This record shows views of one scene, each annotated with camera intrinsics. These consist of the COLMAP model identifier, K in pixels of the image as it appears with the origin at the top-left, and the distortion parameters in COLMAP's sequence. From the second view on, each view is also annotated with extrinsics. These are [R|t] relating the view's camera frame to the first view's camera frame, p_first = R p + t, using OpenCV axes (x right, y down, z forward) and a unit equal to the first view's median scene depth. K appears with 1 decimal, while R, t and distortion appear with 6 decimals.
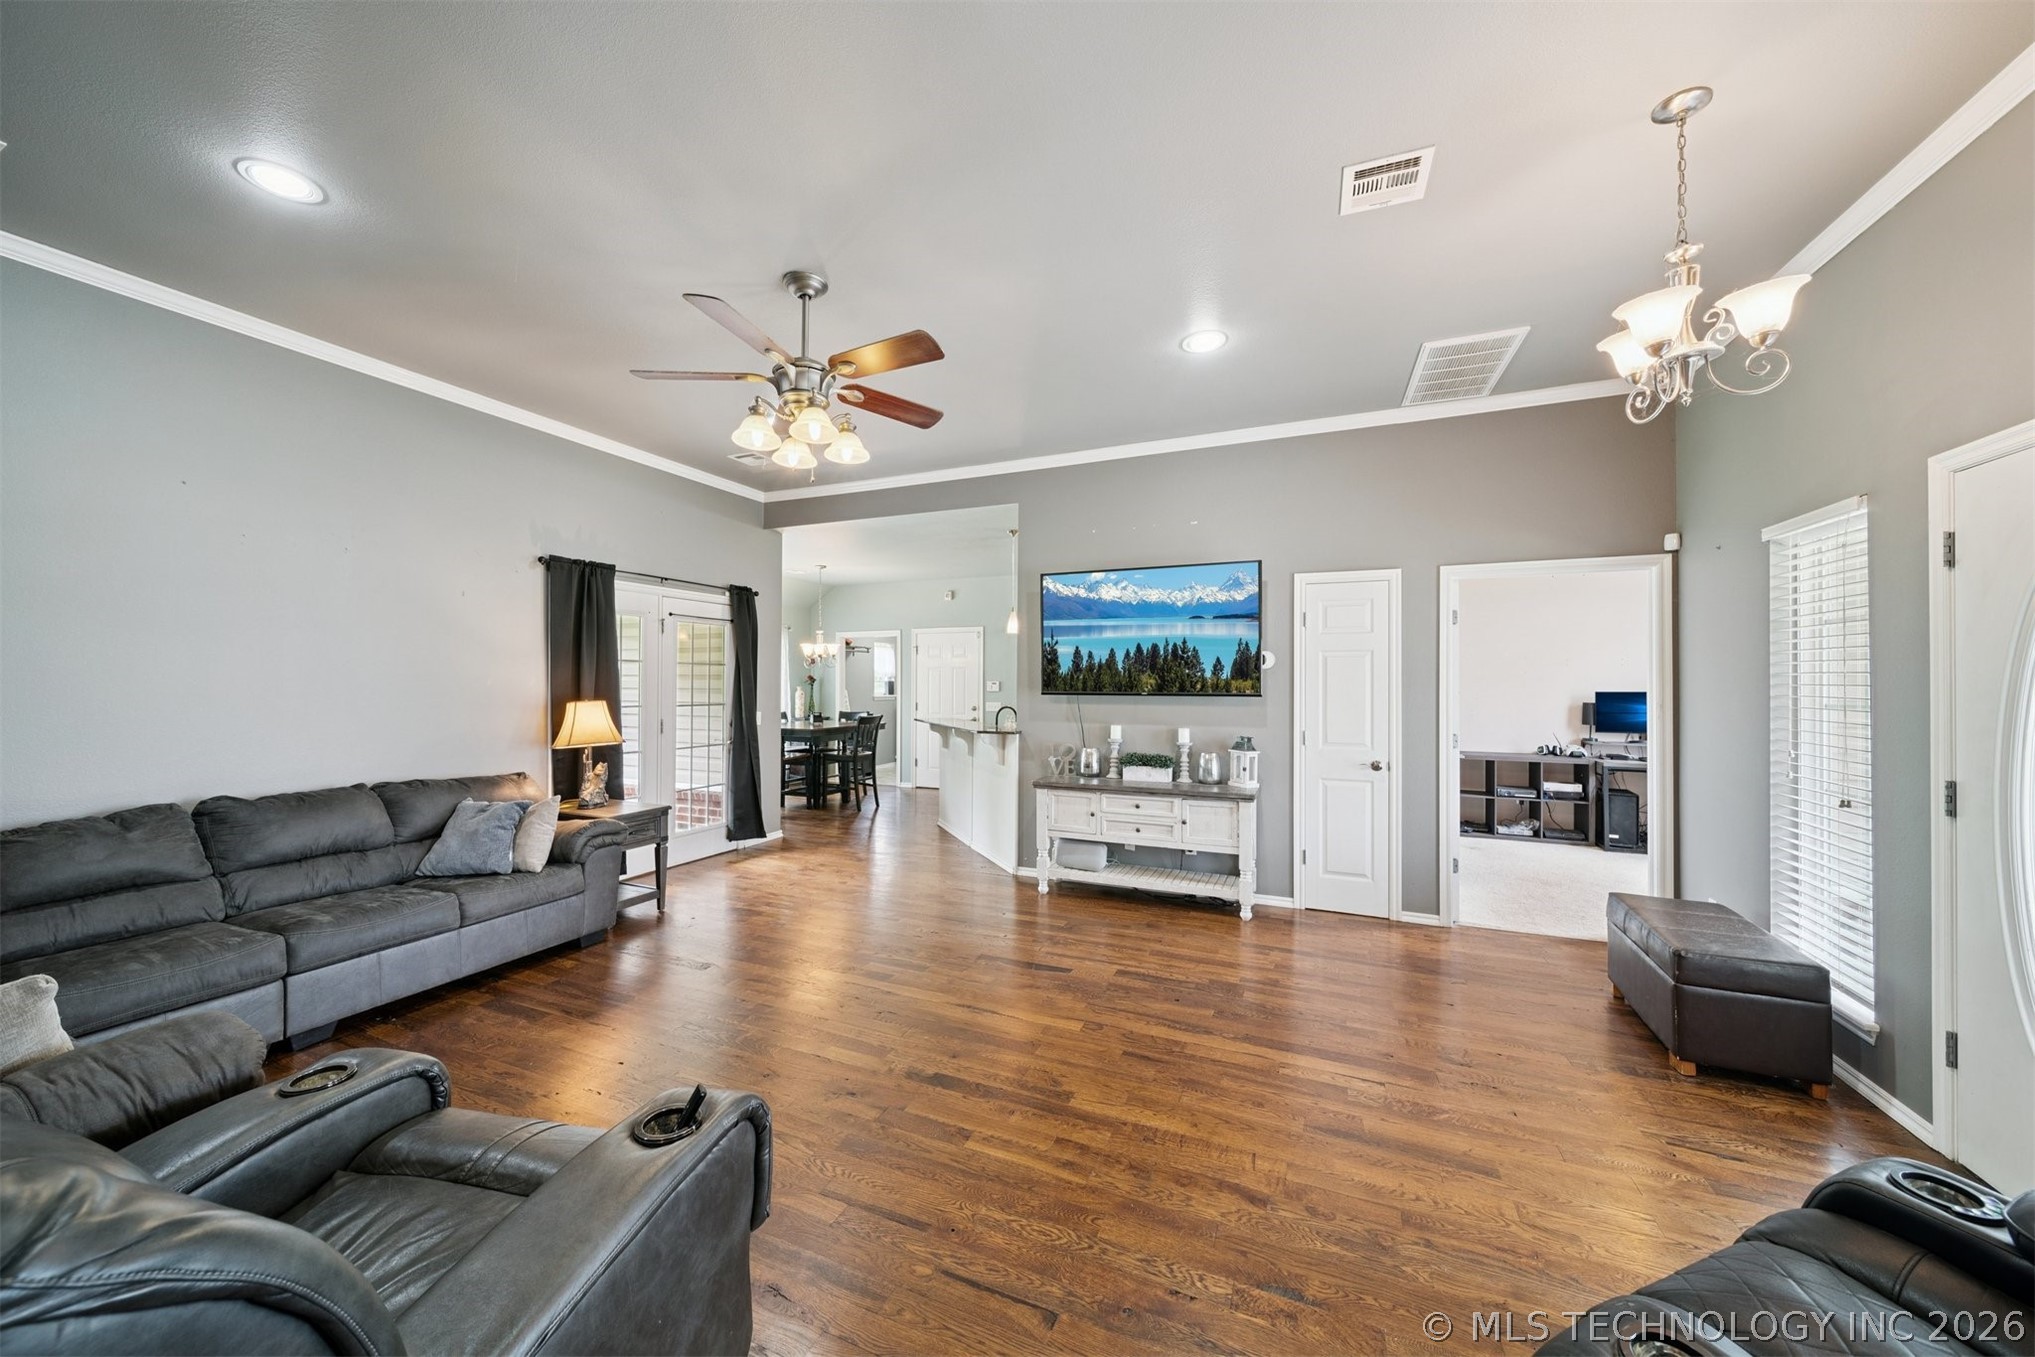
lens RADIAL K [[715.1, 0, 999.3], [0, 715.1, 680.9], [0, 0, 1]] dist [0.000175, 0.000132]
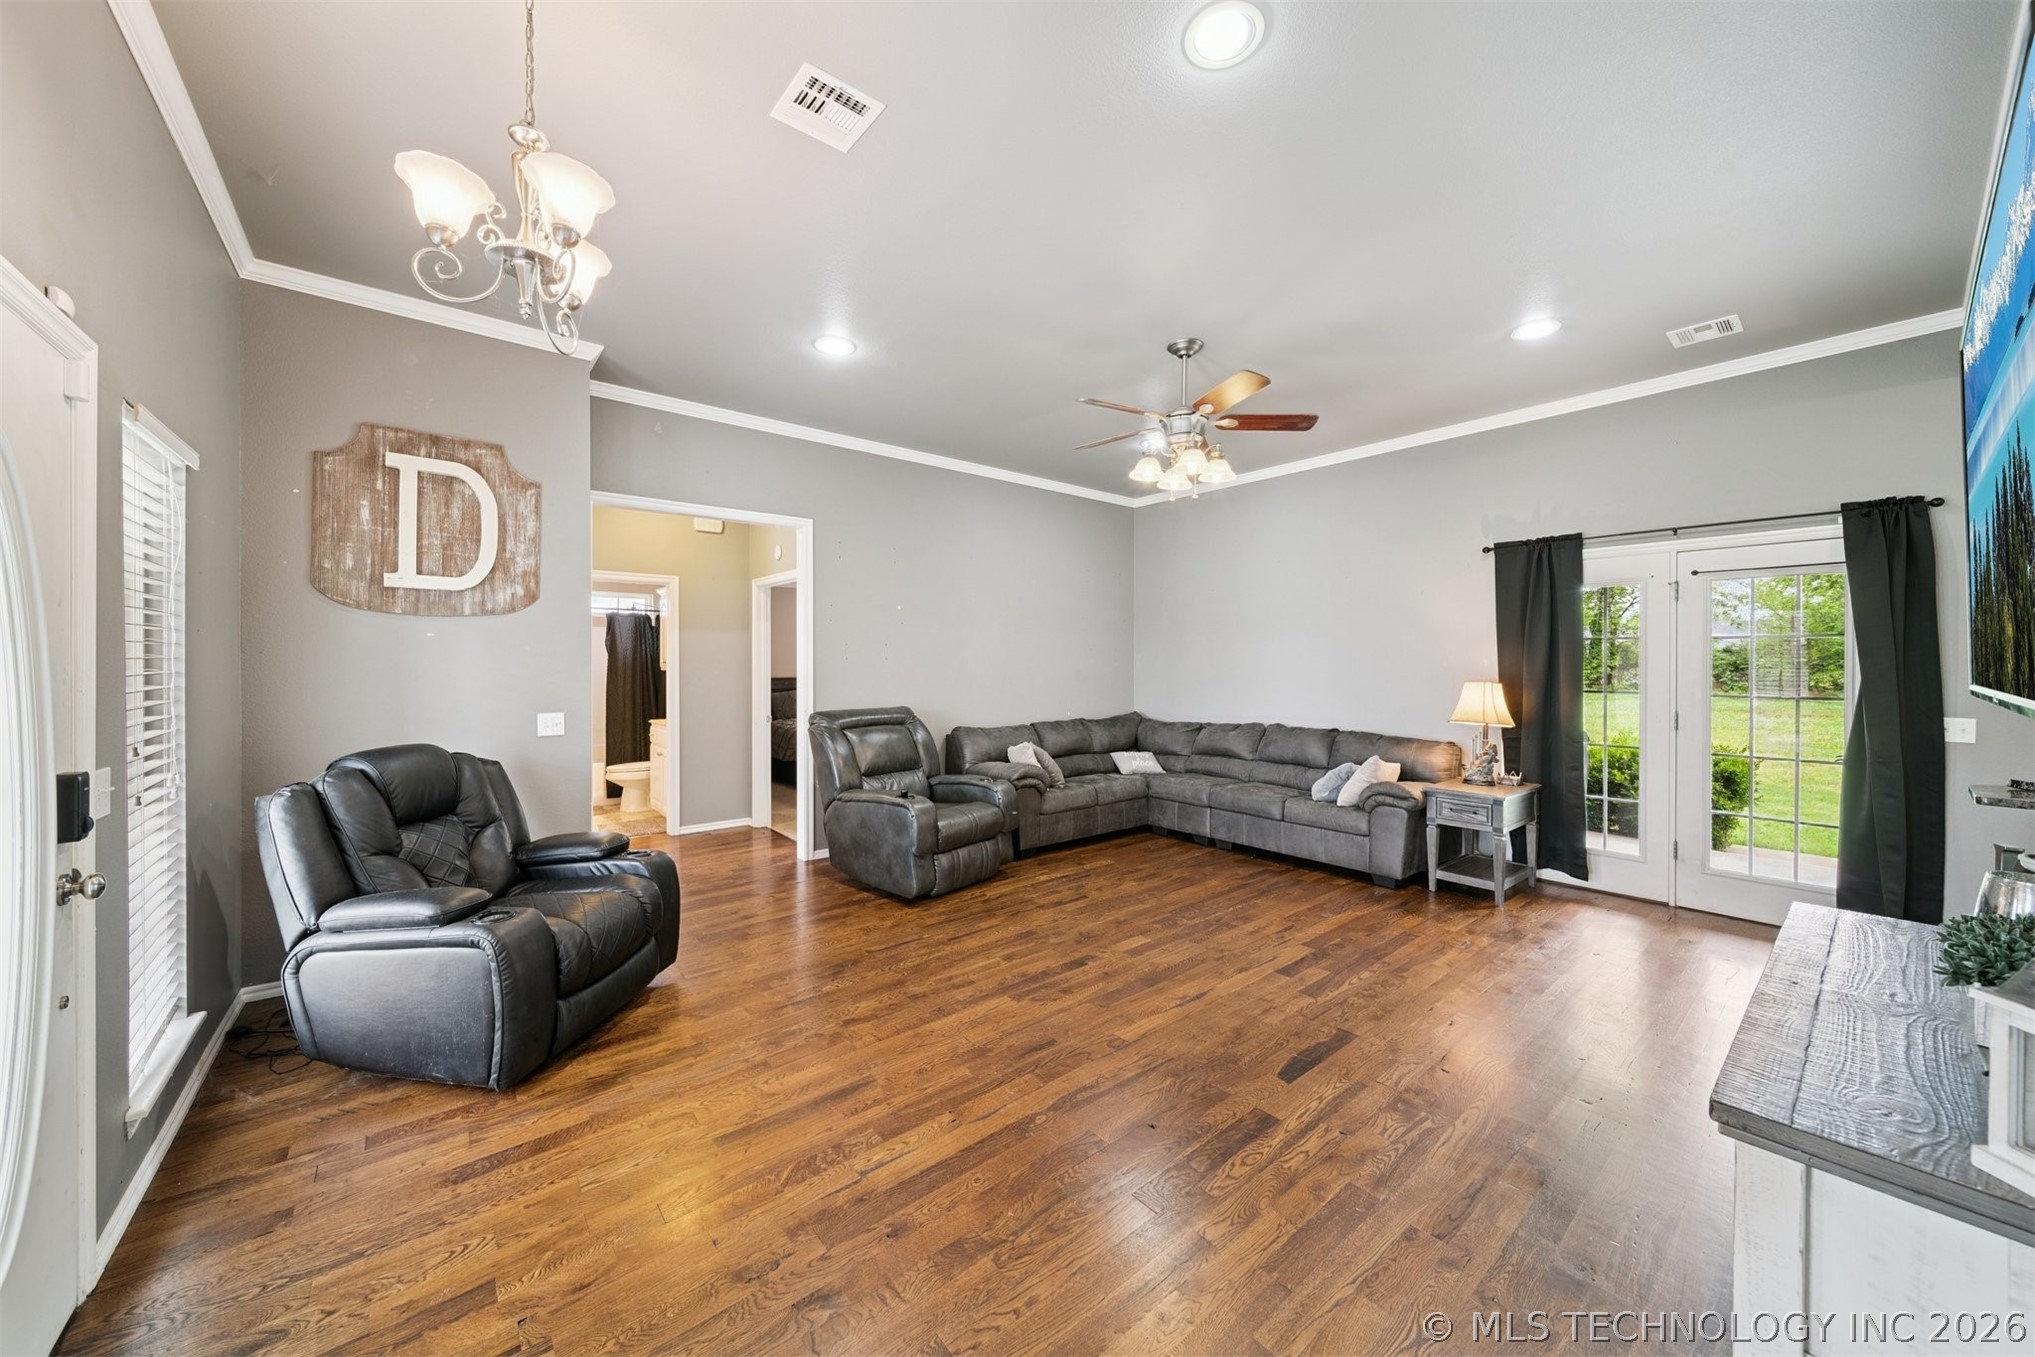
lens RADIAL K [[715.1, 0, 1002.2], [0, 715.1, 665.4], [0, 0, 1]] dist [0.000175, 0.000132]
pose [[-0.455569, -0.001947, -0.890198, 0.690043], [-0.001222, 0.999998, -0.001562, 0.007579], [0.890200, 0.000376, -0.455571, 0.886888]]
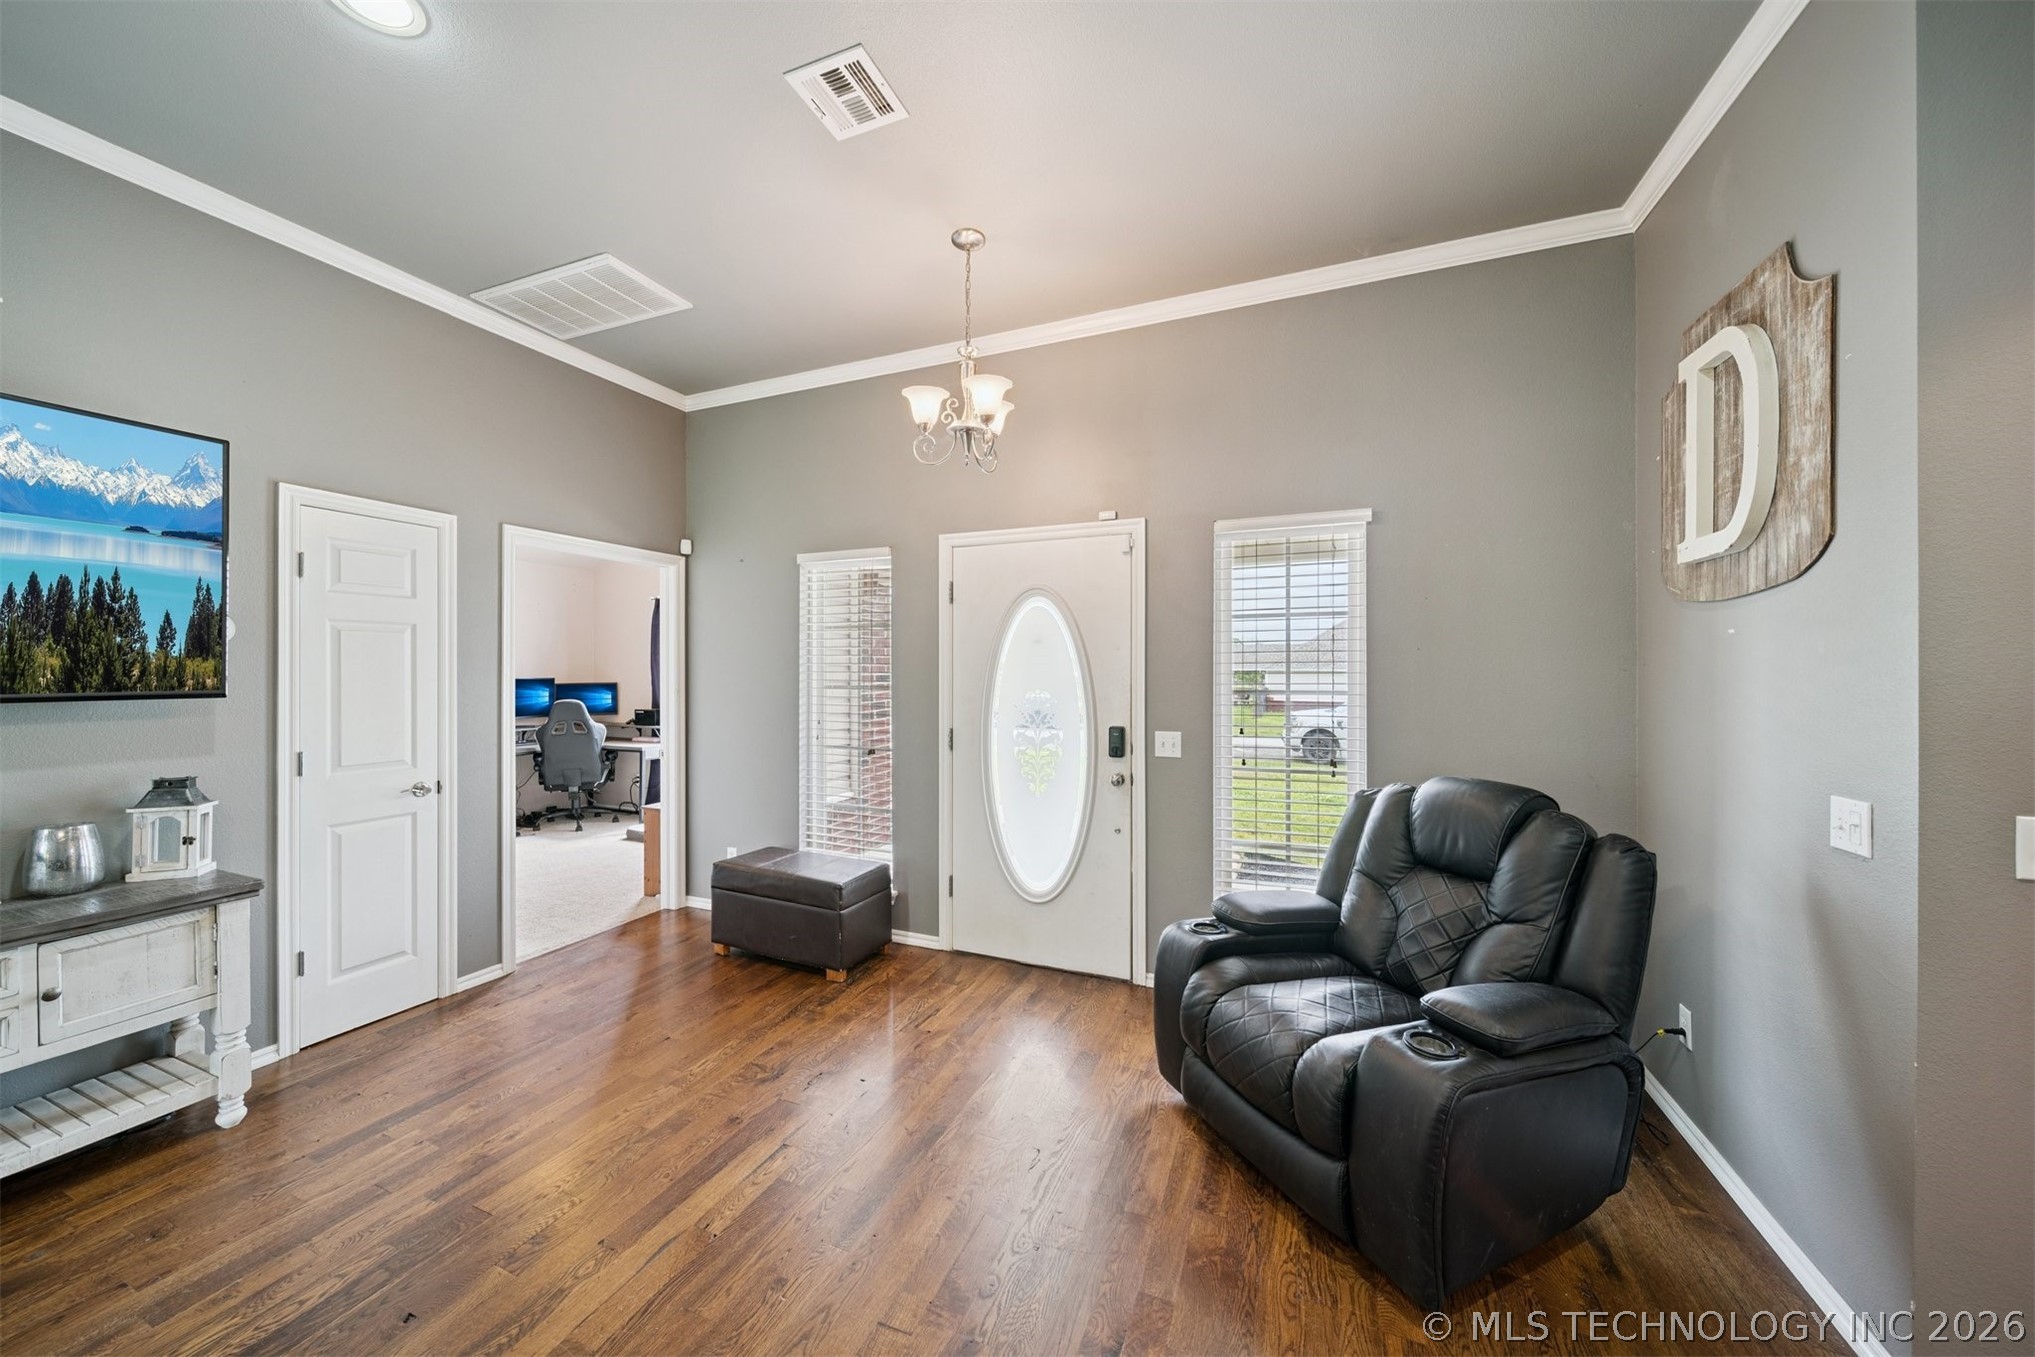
lens RADIAL K [[715.1, 0, 1002.0], [0, 715.1, 674.5], [0, 0, 1]] dist [0.000175, 0.000132]
pose [[-0.013102, -0.005822, 0.999897, -0.184230], [-0.003800, 0.999976, 0.005773, 0.000462], [-0.999907, -0.003724, -0.013123, 0.450803]]
